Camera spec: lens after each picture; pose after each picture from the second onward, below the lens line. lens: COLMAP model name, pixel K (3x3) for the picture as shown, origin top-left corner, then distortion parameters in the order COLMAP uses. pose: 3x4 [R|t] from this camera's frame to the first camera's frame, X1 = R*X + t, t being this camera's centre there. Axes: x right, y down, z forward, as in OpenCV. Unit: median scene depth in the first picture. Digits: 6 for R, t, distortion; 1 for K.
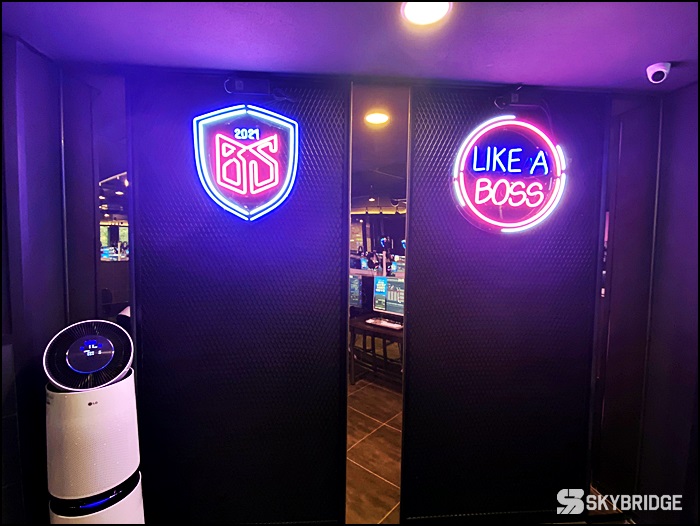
lens RADIAL K [[343.9, 0, 348.1], [0, 343.9, 265.0], [0, 0, 1]] dist [-0.008652, -0.001119]
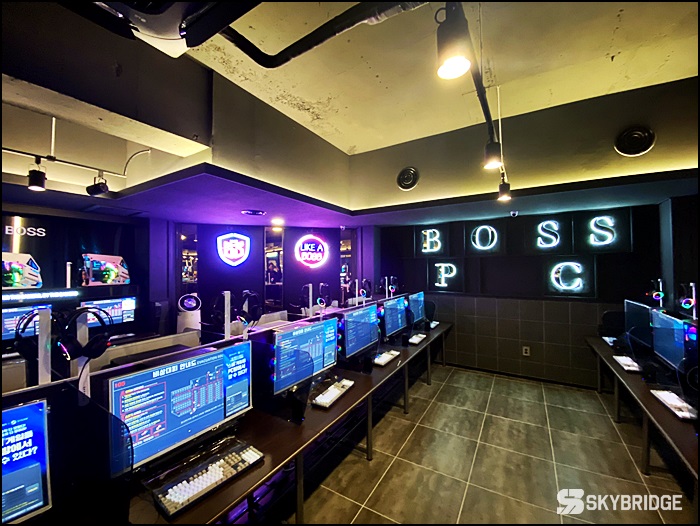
lens RADIAL K [[281.9, 0, 350.7], [0, 281.9, 262.3], [0, 0, 1]] dist [-0.000585, -0.008719]
pose [[0.982702, -0.016353, 0.184472, 0.333066], [0.031649, 0.996270, -0.080278, 0.096812], [-0.182471, 0.084728, 0.979554, -1.950449]]
